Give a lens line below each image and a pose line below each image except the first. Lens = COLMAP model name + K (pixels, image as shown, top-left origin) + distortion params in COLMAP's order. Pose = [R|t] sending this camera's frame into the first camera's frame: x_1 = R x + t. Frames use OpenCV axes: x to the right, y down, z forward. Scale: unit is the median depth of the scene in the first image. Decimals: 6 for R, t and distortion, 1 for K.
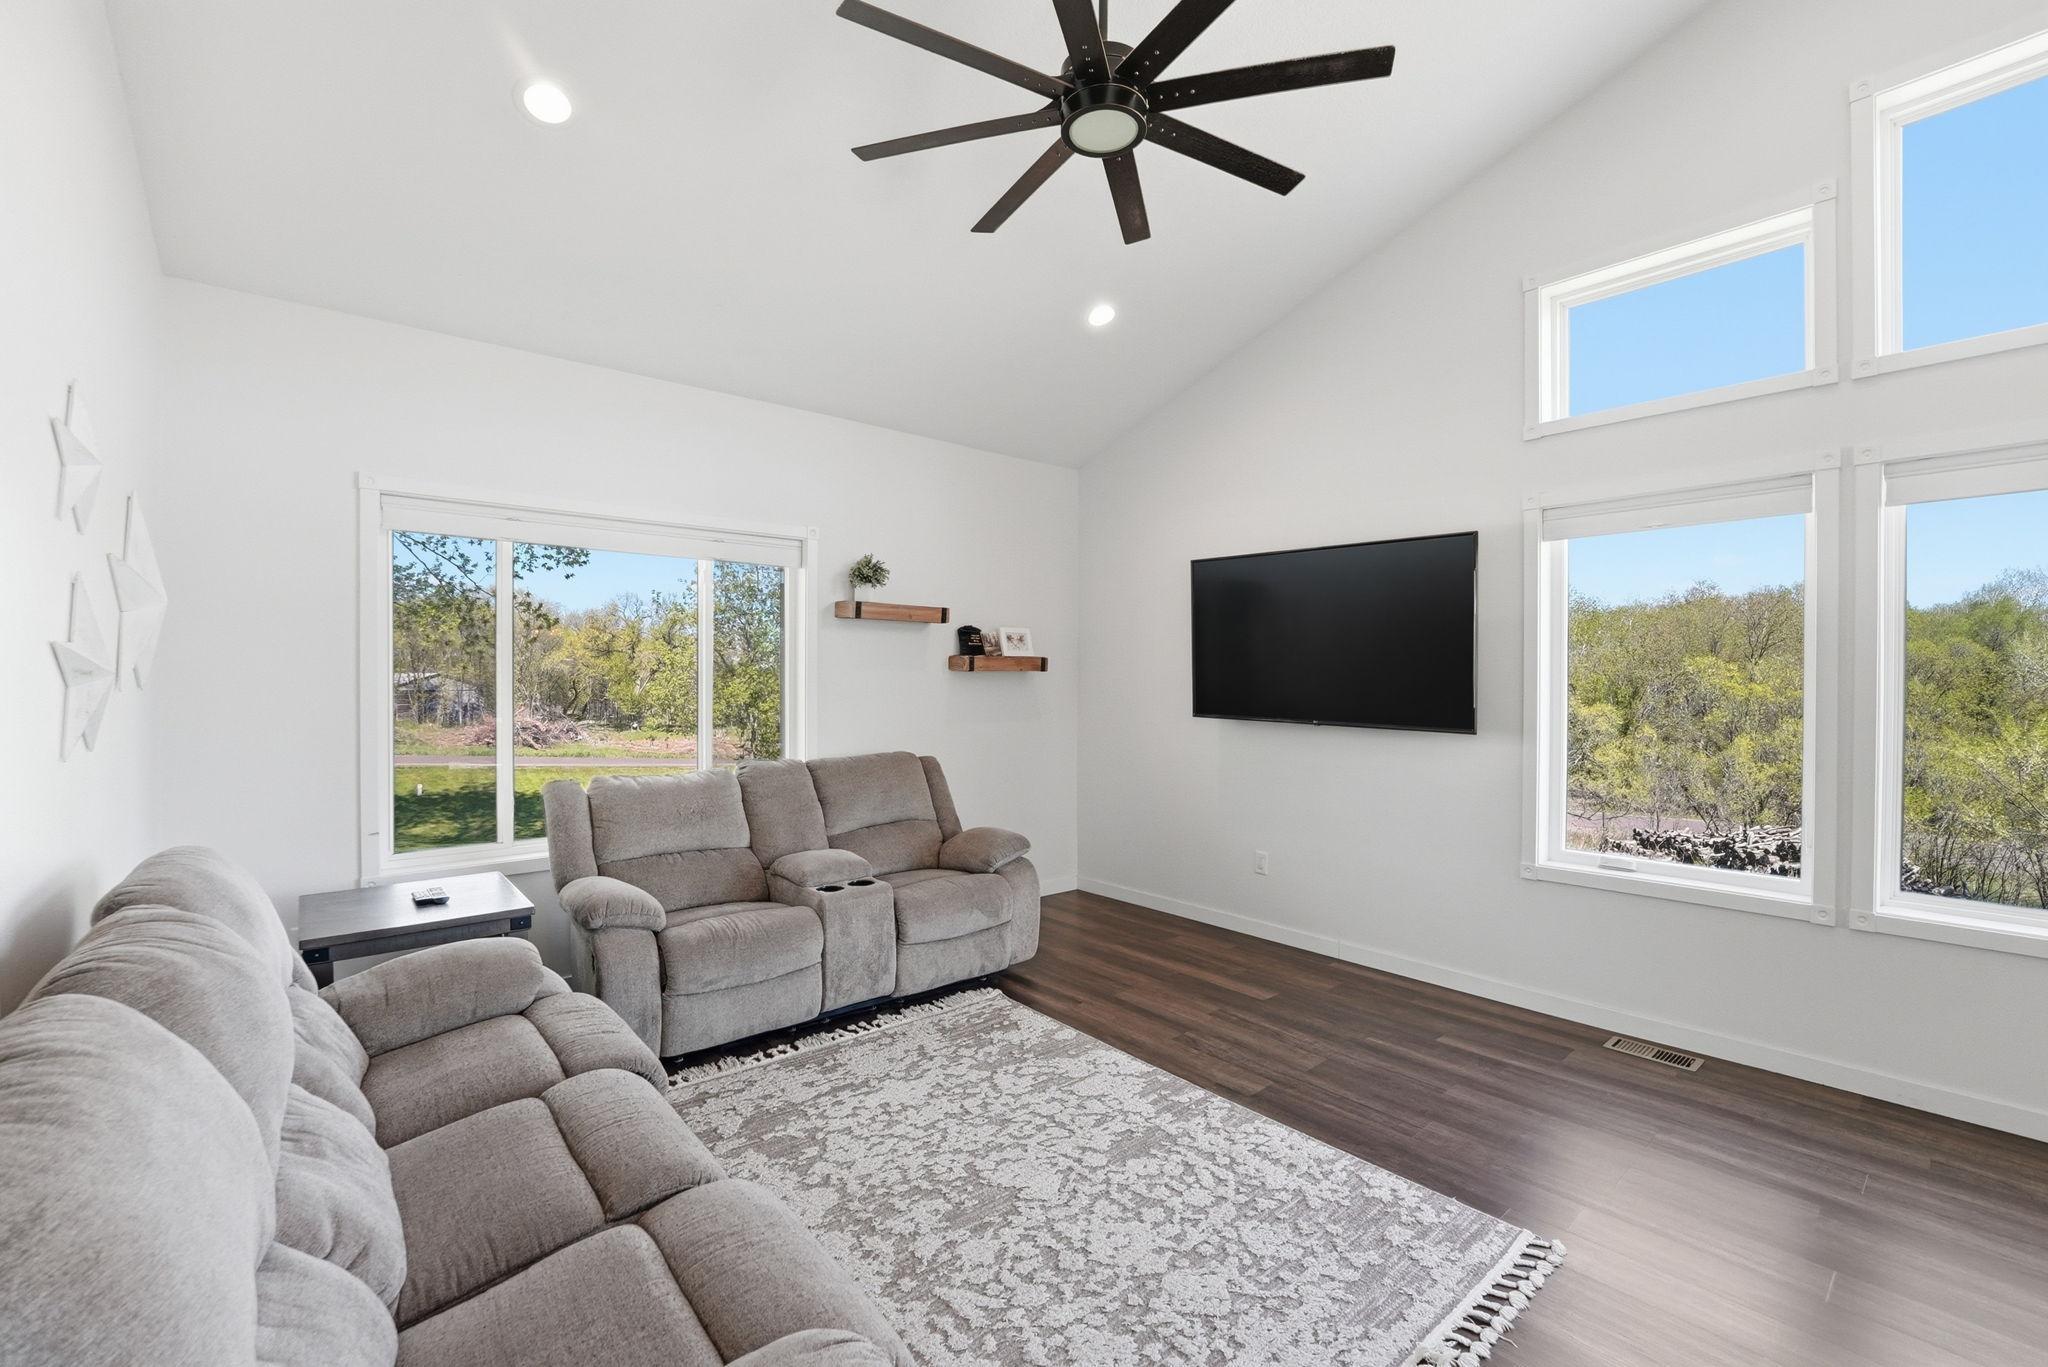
lens RADIAL K [[857.3, 0, 1022.9], [0, 857.3, 692.0], [0, 0, 1]] dist [-0.025443, 0.004771]
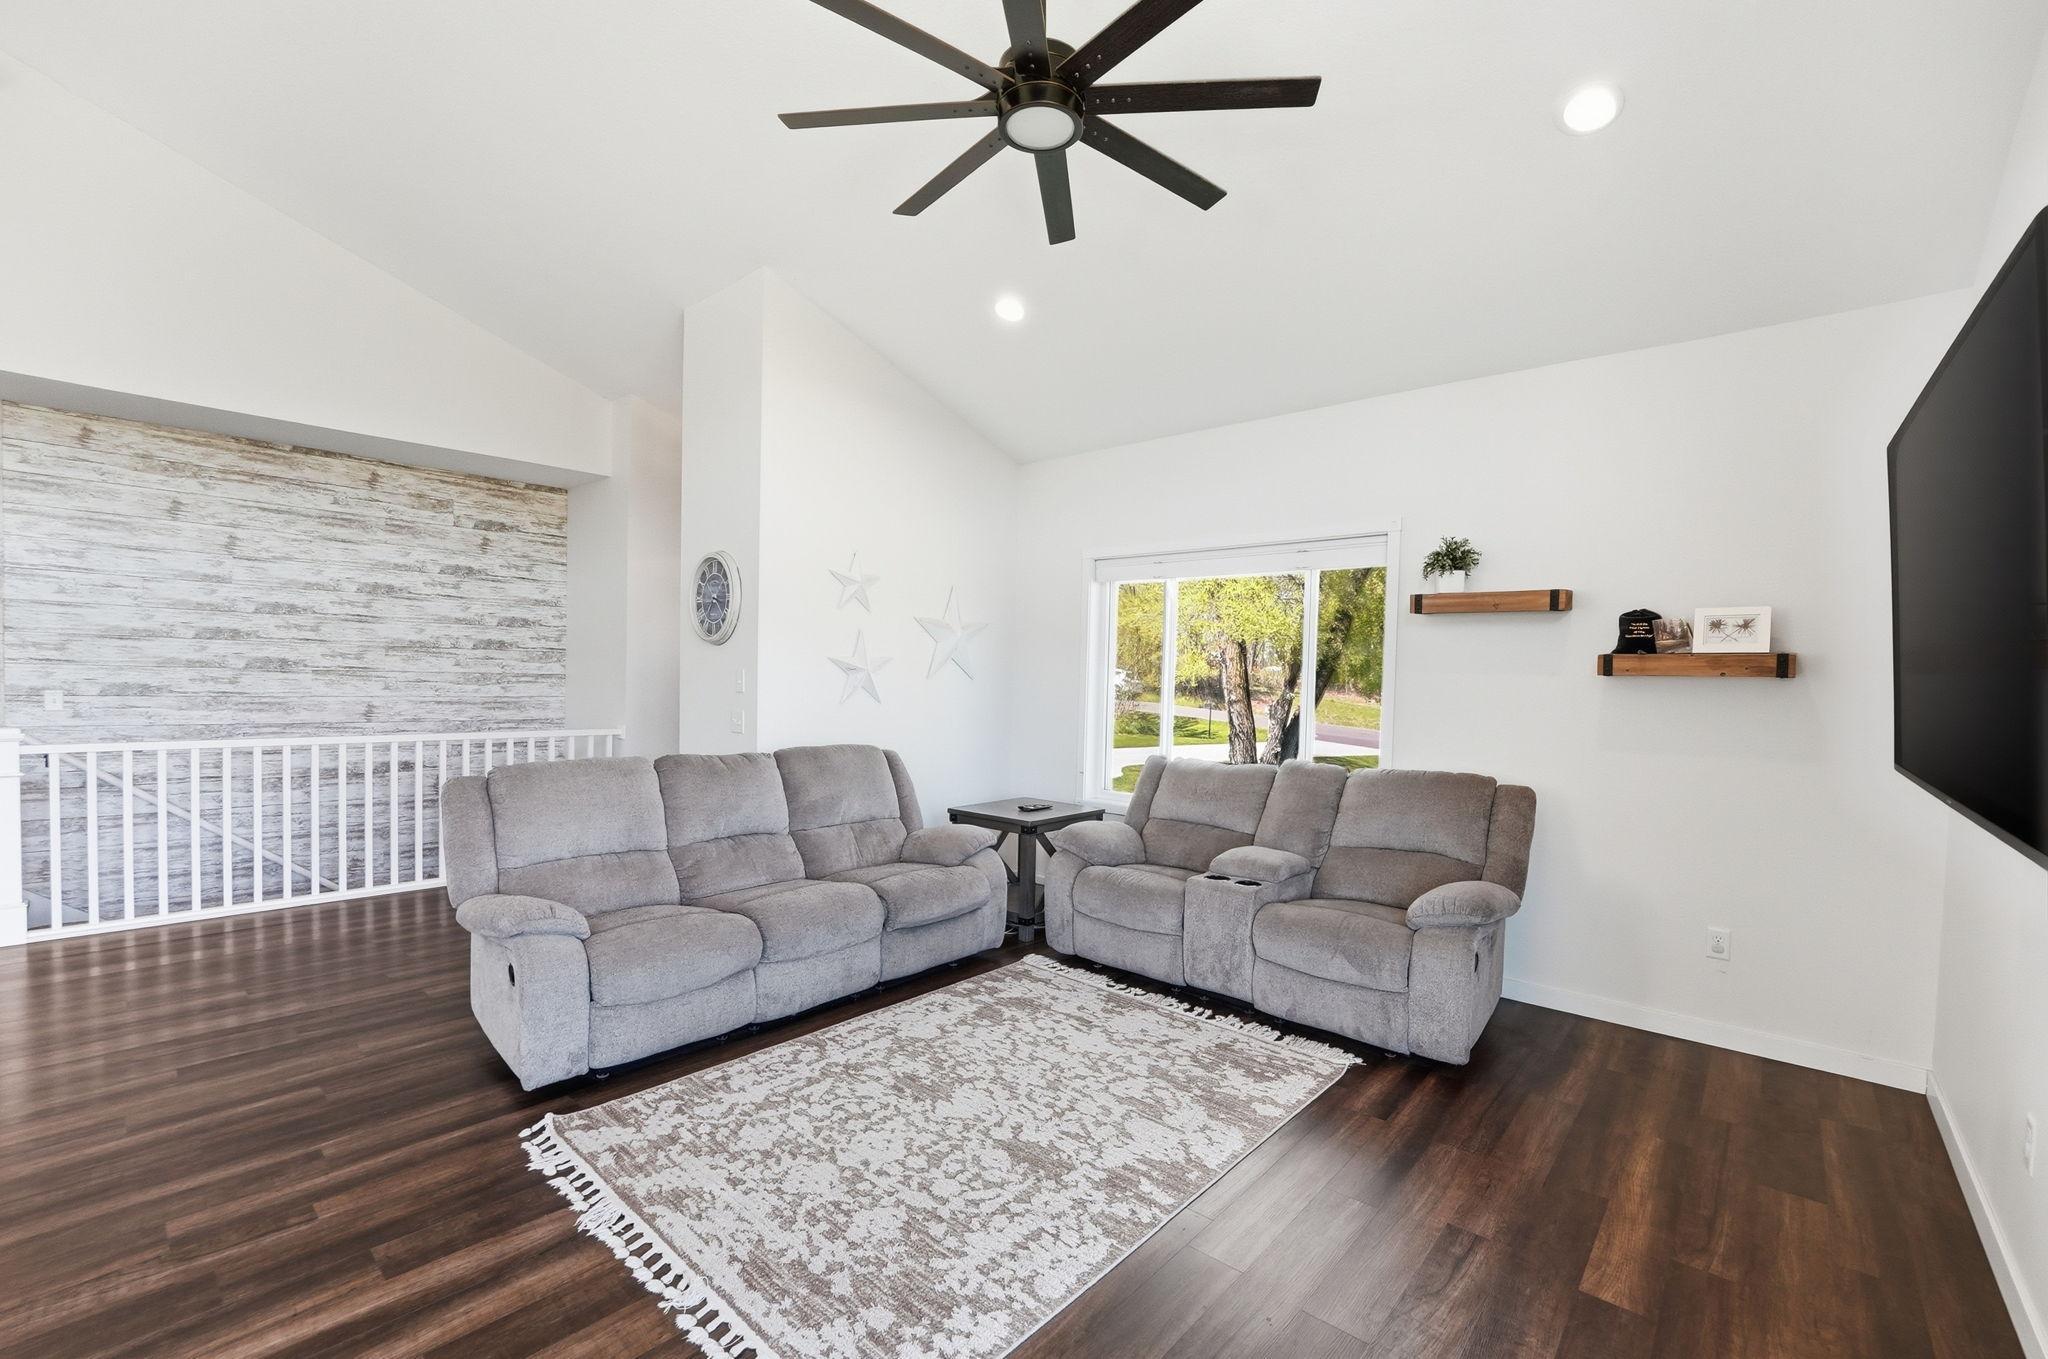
lens RADIAL K [[864.4, 0, 1022.3], [0, 864.4, 691.2], [0, 0, 1]] dist [-0.017618, 0.000354]
pose [[0.144323, 0.020225, -0.989324, 0.908564], [-0.036138, 0.999232, 0.015156, -0.008222], [0.988870, 0.033565, 0.144943, 0.690877]]
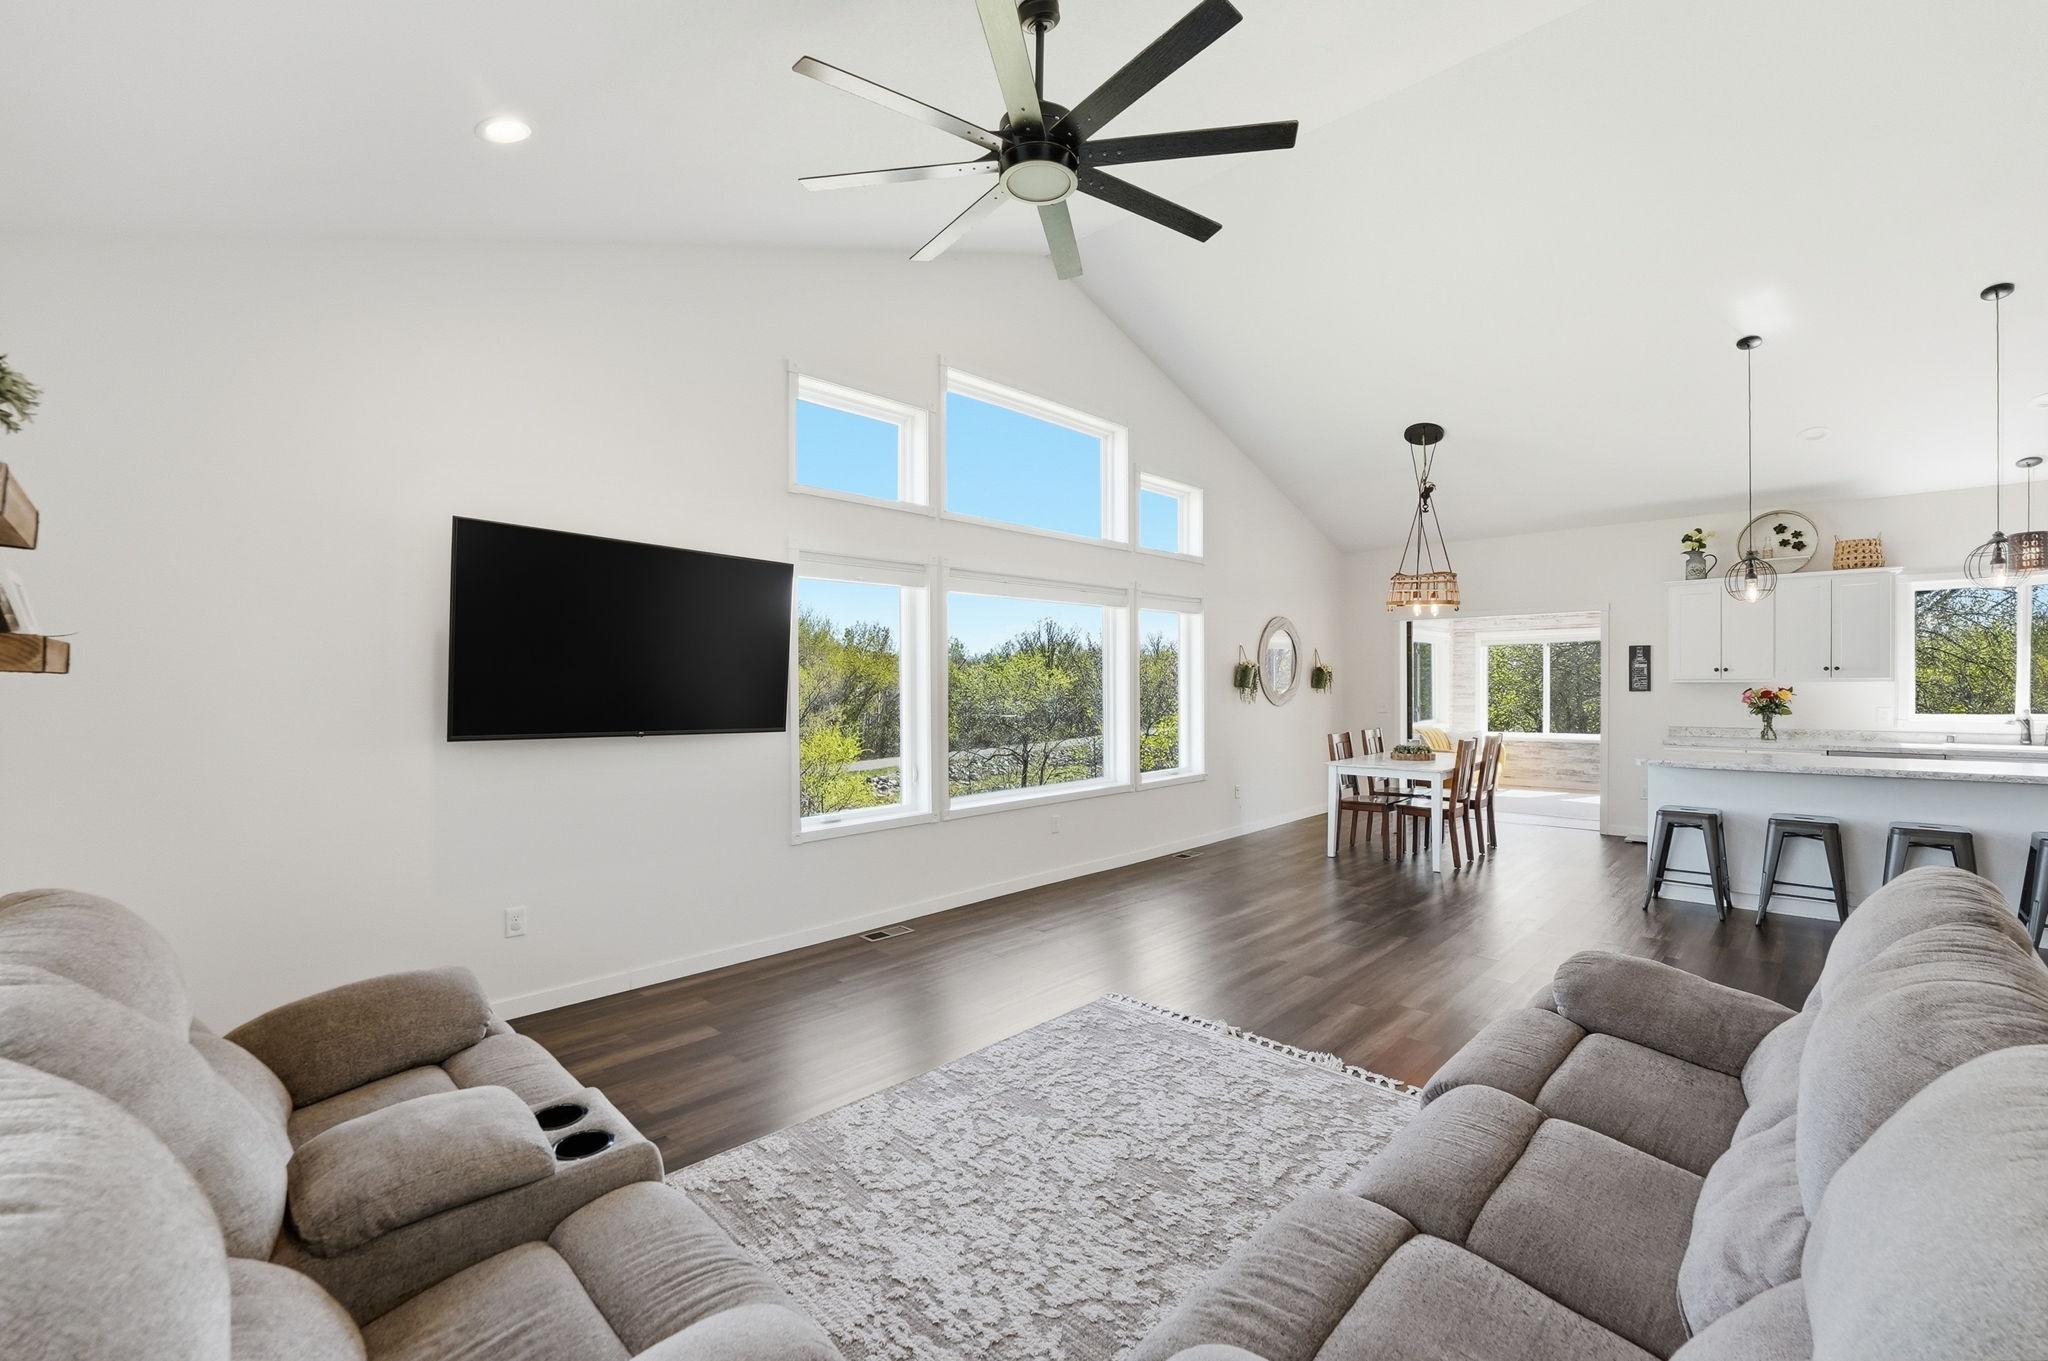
lens RADIAL K [[864.4, 0, 1022.3], [0, 864.4, 692.2], [0, 0, 1]] dist [-0.017618, 0.000354]
pose [[-0.096939, -0.014500, 0.995185, -0.817950], [0.018774, 0.999689, 0.016395, -0.021795], [-0.995113, 0.020273, -0.096636, 0.923290]]
